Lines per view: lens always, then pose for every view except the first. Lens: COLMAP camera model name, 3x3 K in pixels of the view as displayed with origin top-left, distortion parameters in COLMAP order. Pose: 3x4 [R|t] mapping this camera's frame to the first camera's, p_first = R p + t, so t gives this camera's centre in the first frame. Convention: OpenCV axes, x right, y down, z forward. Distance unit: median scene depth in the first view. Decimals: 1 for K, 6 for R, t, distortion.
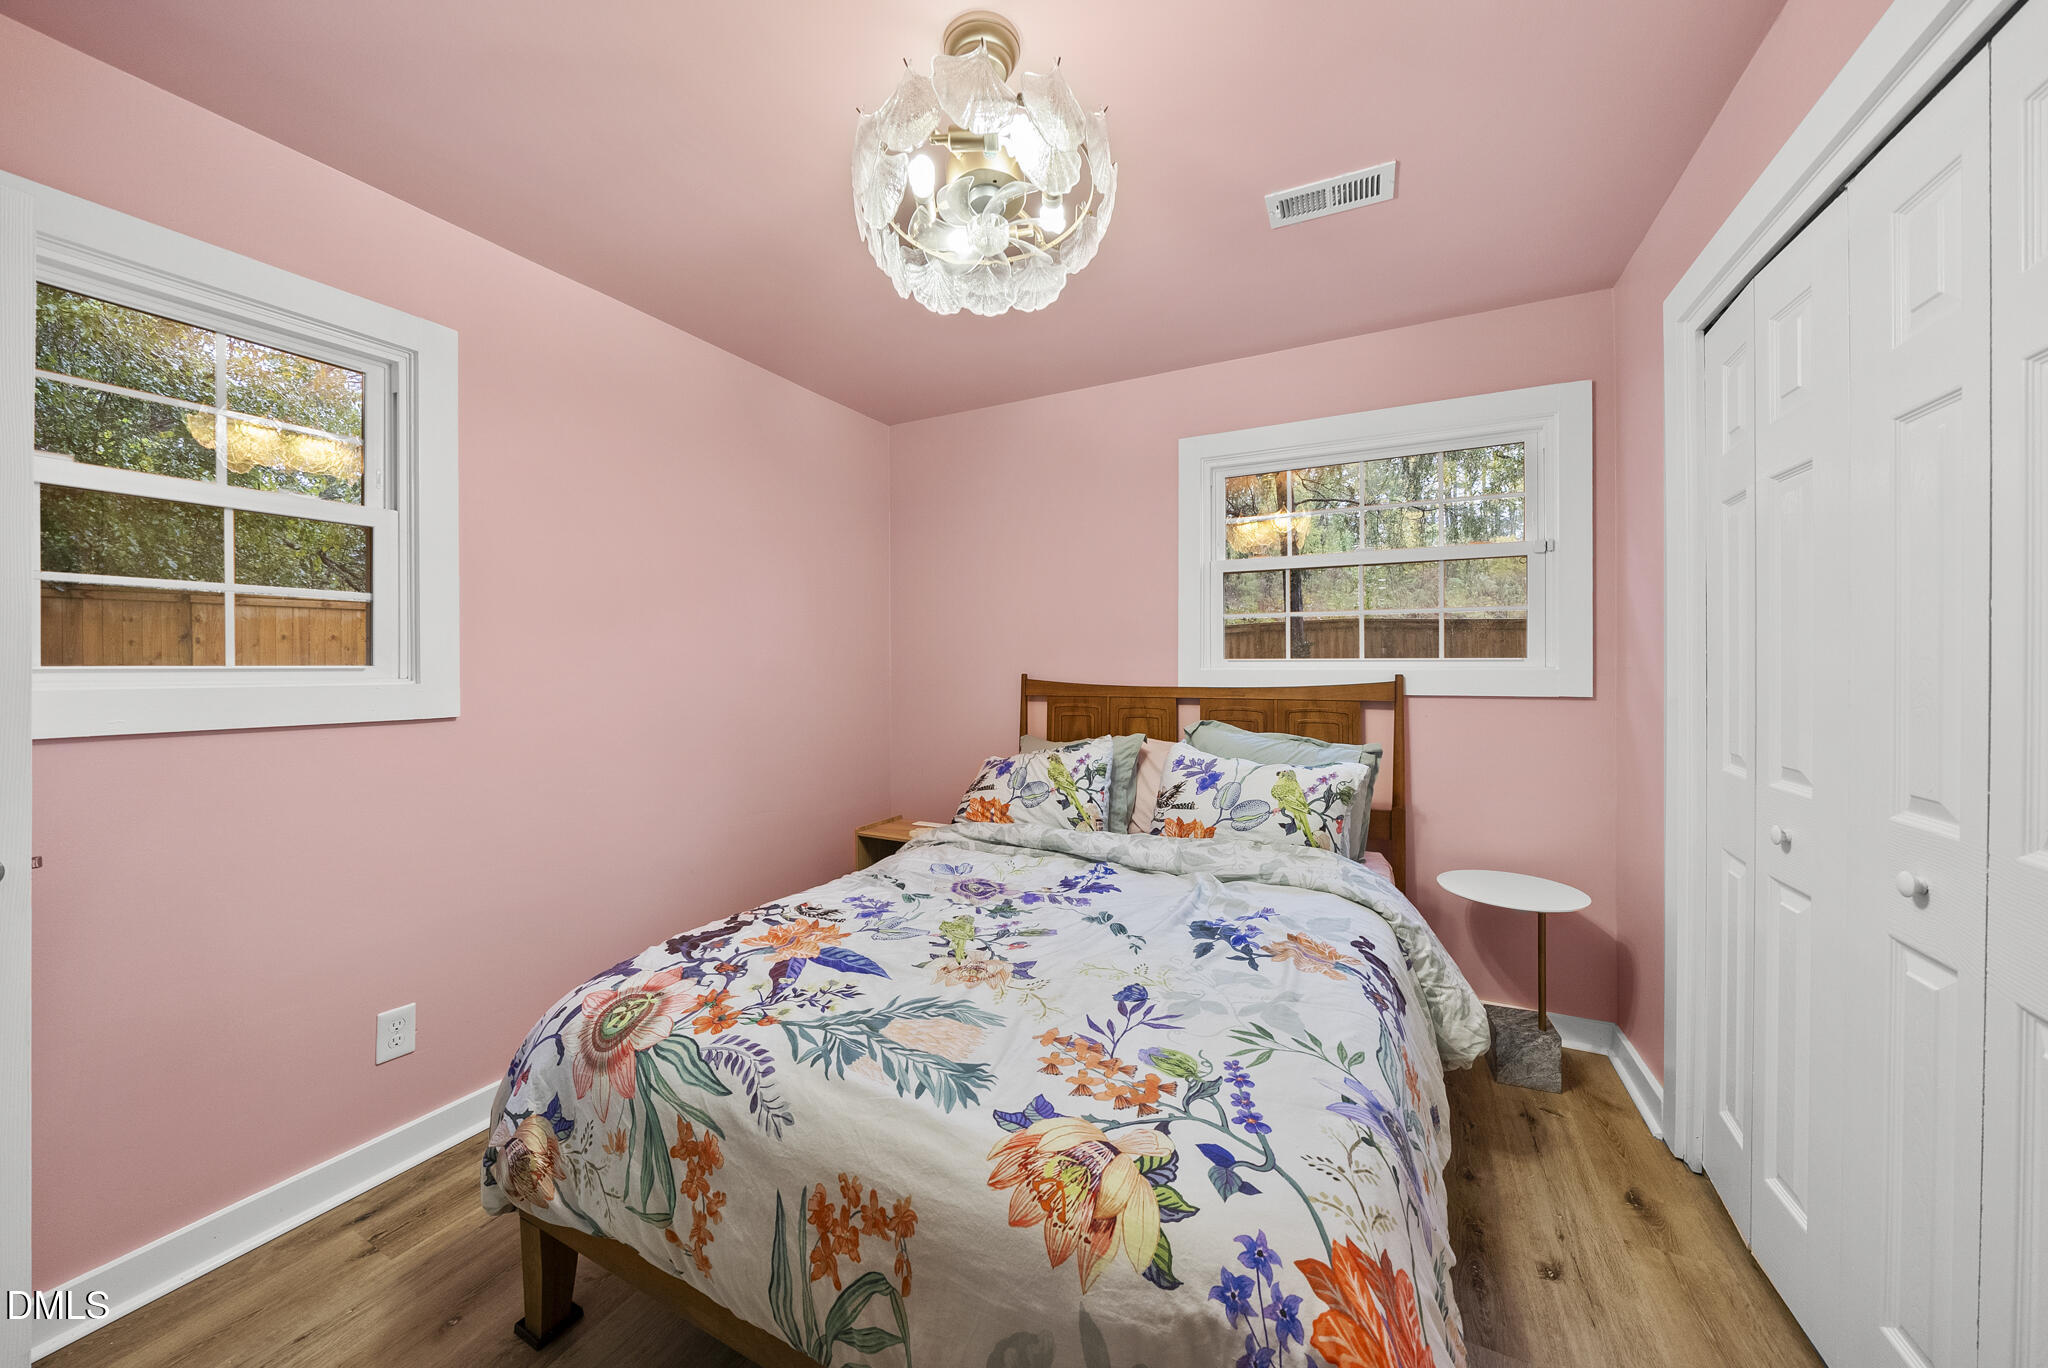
lens RADIAL K [[716.1, 0, 1021.0], [0, 716.1, 672.0], [0, 0, 1]] dist [-0.001553, -0.000071]
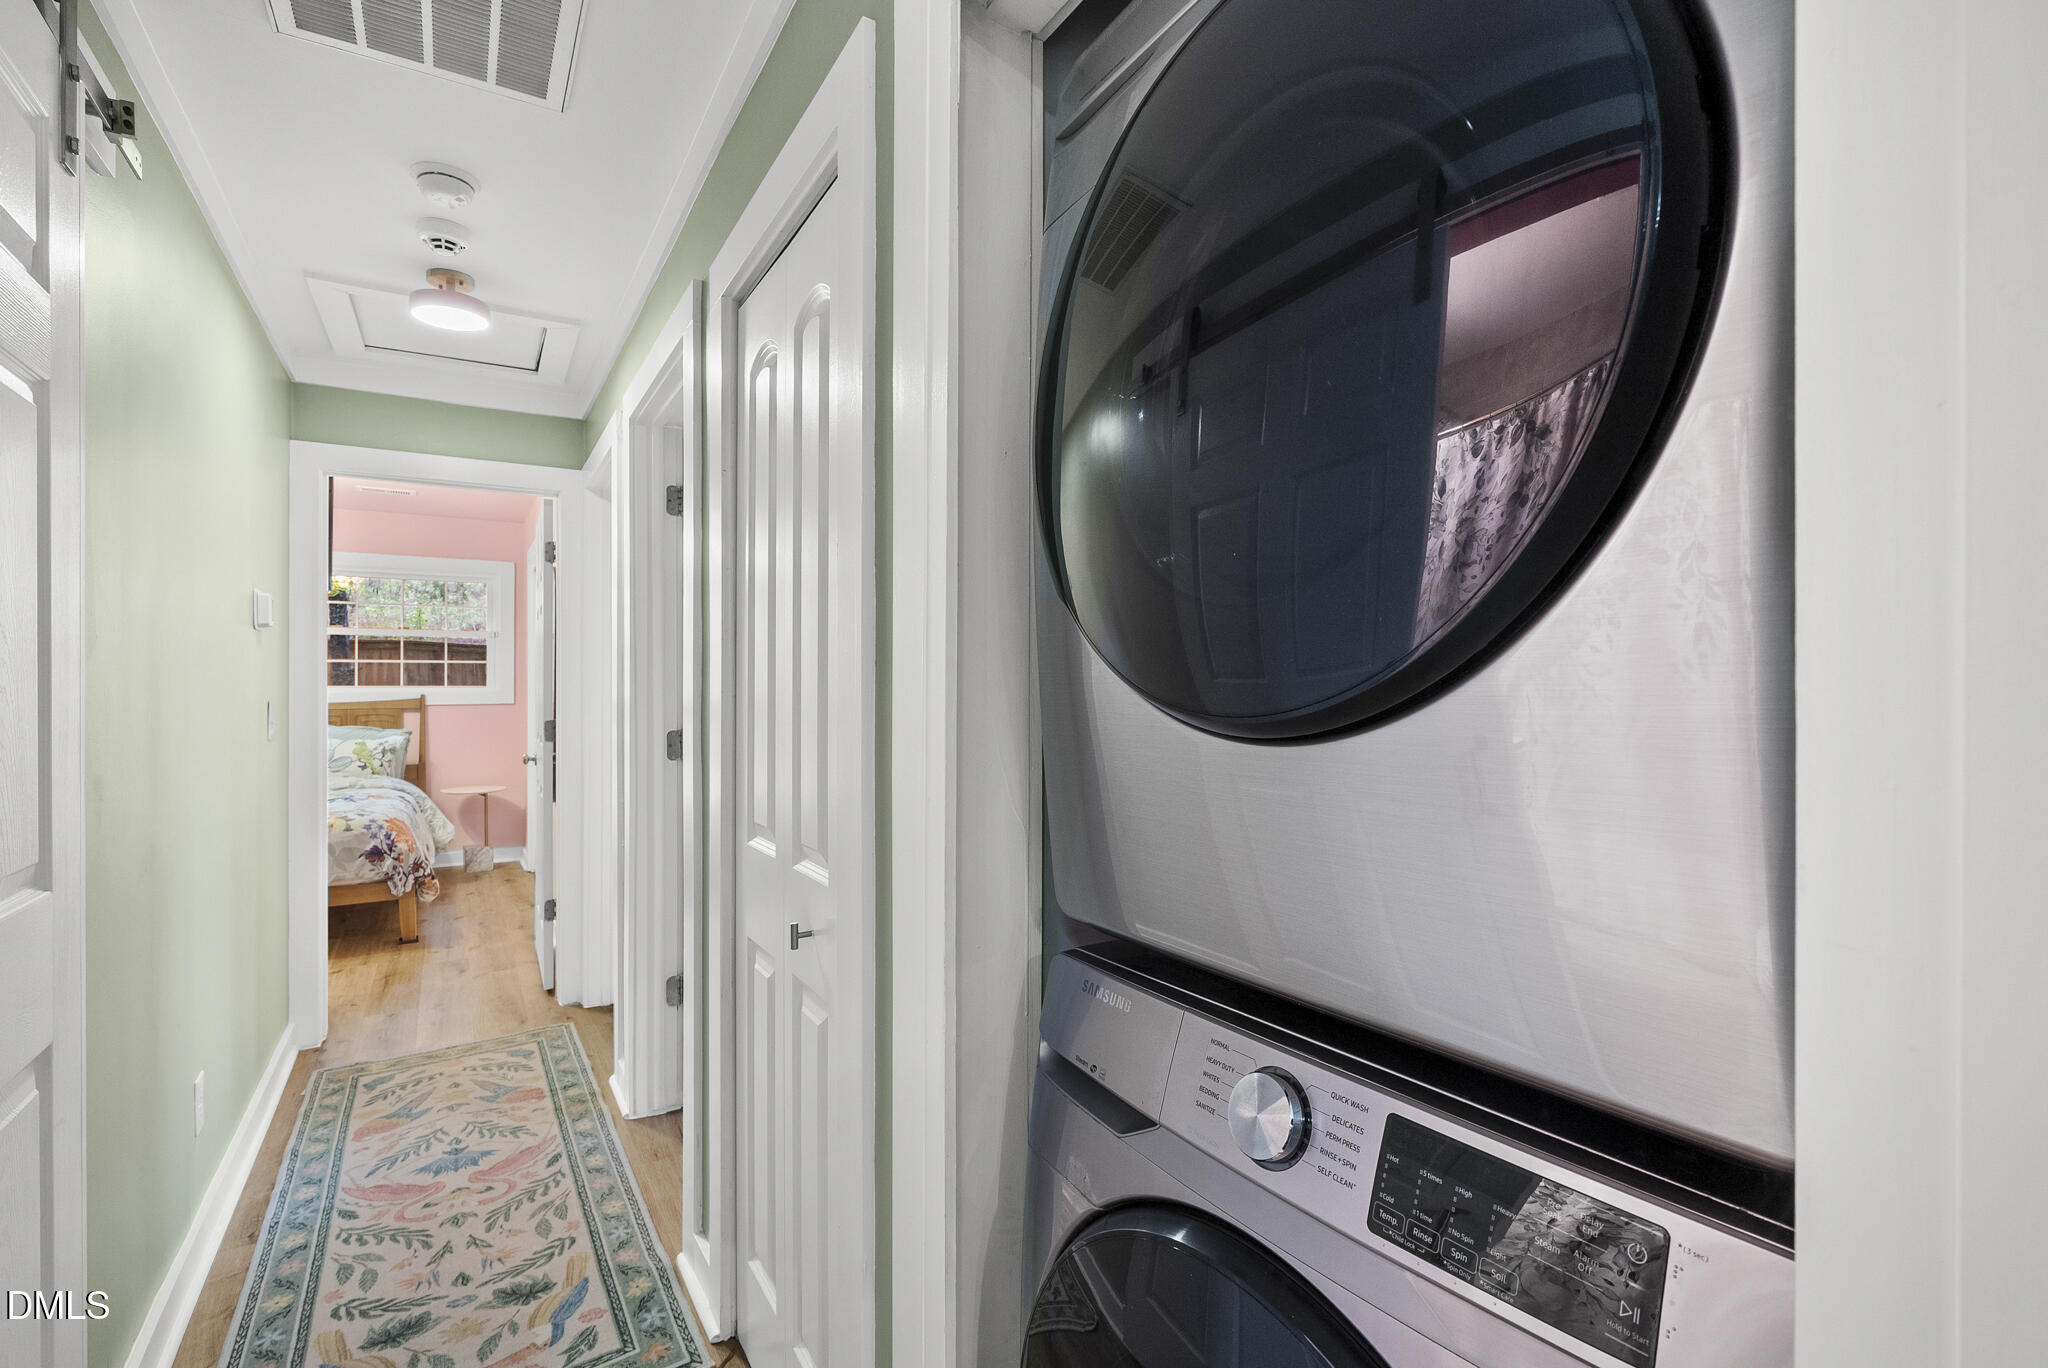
lens RADIAL K [[943.6, 0, 1024.0], [0, 943.6, 684.0], [0, 0, 1]] dist [-0.000306, -0.000099]
pose [[0.524413, 0.007223, 0.851433, -1.242982], [0.007234, 0.999890, -0.012938, 0.031471], [-0.851433, 0.012944, 0.524303, -2.704828]]
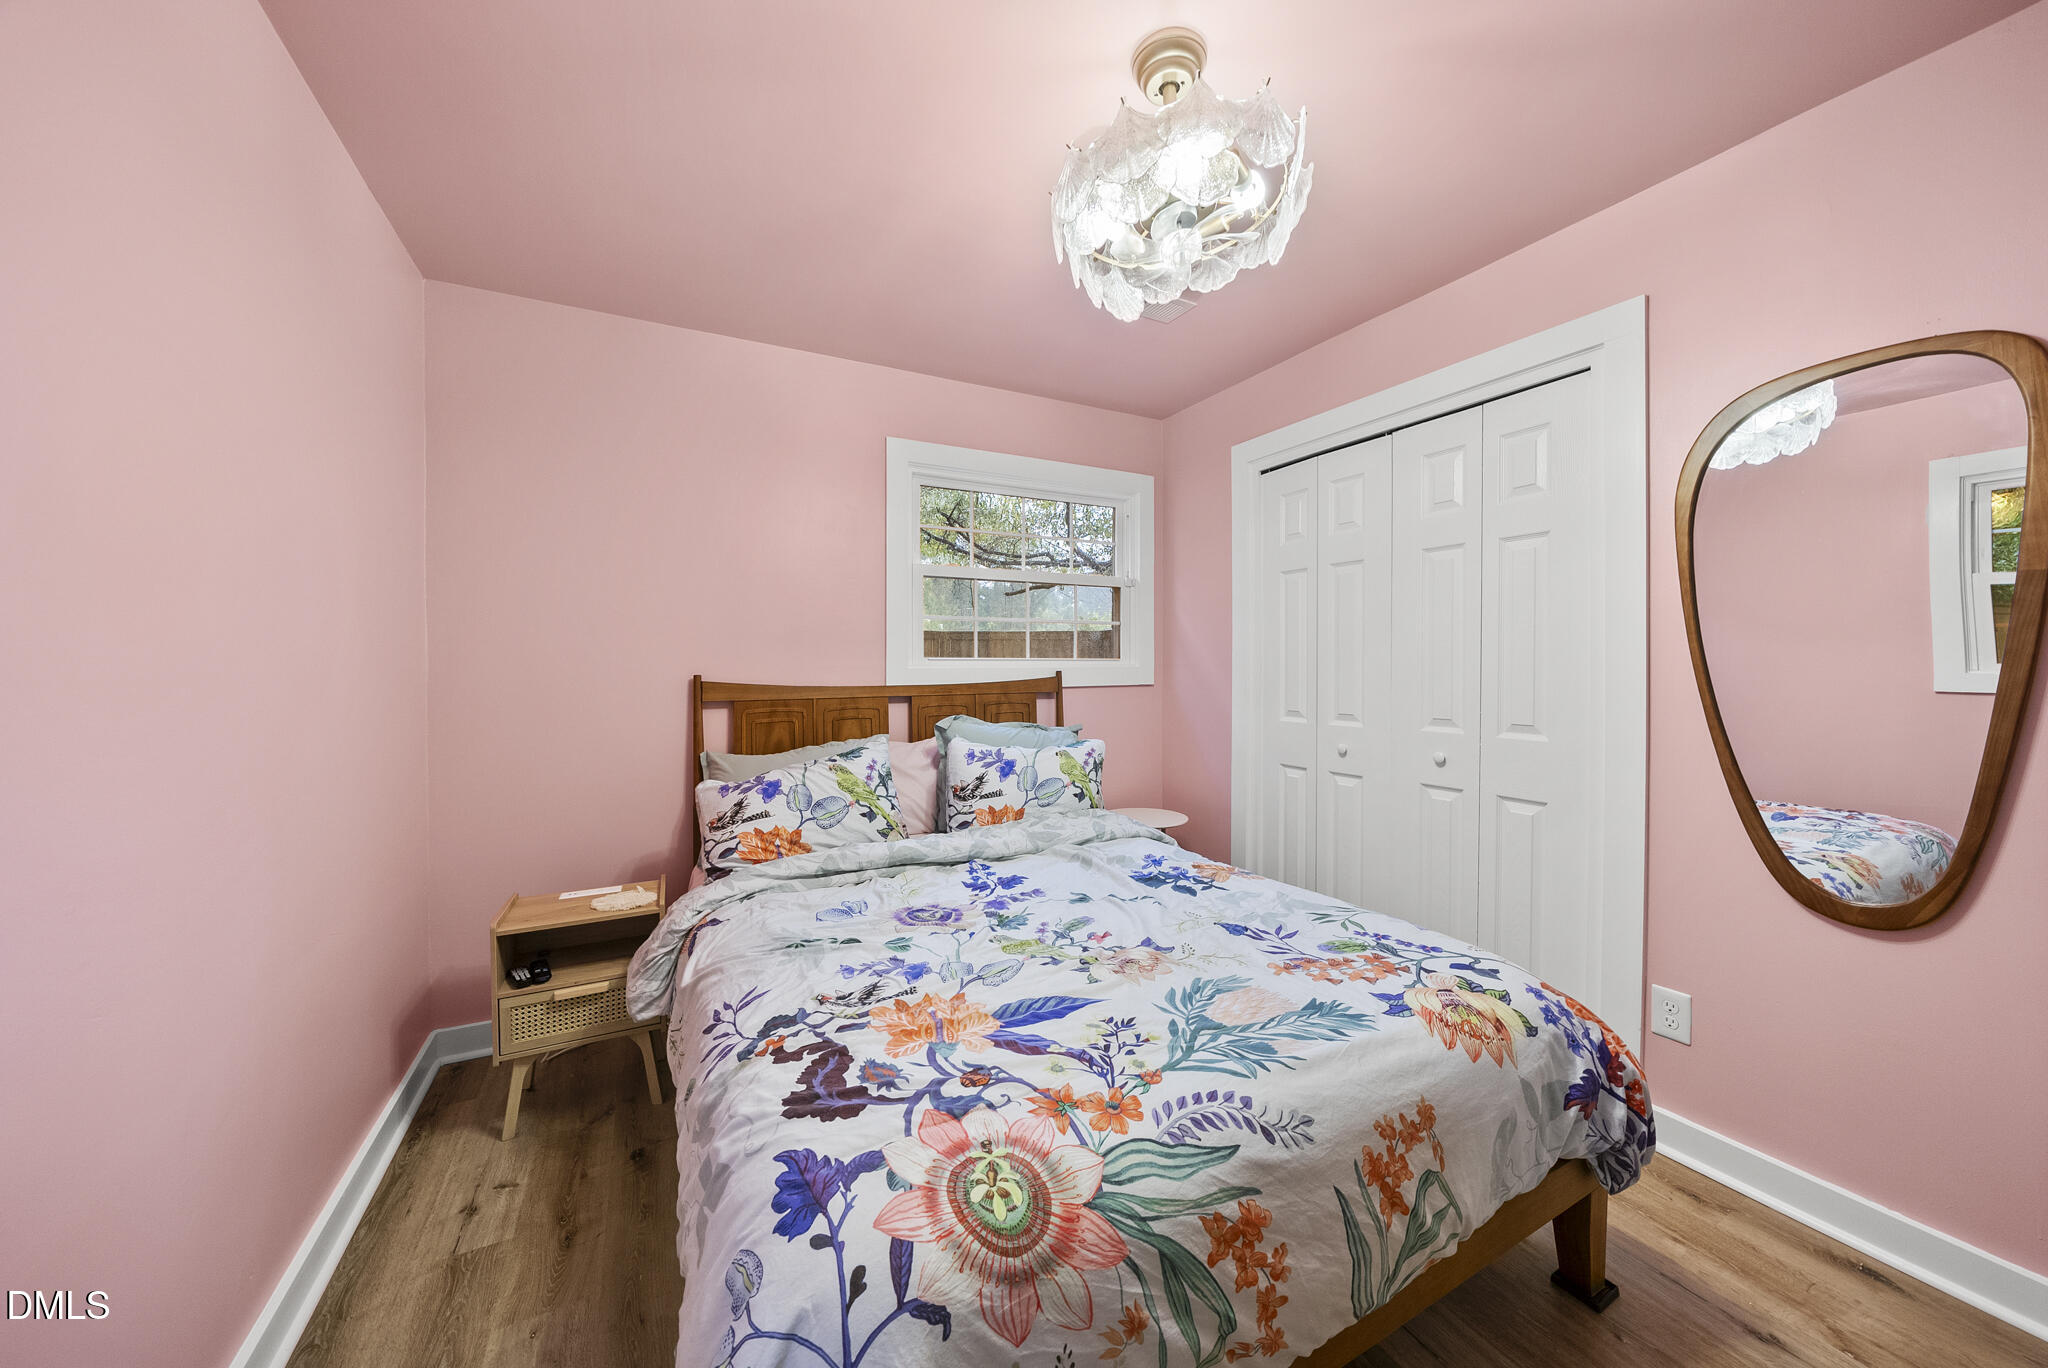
lens RADIAL K [[717.4, 0, 1024.0], [0, 717.4, 684.0], [0, 0, 1]] dist [-0.001567, -0.000093]
pose [[0.566705, -0.019432, 0.823692, -0.876006], [0.010435, 0.999811, 0.016408, 0.008025], [-0.823855, -0.000704, 0.566801, 0.503155]]
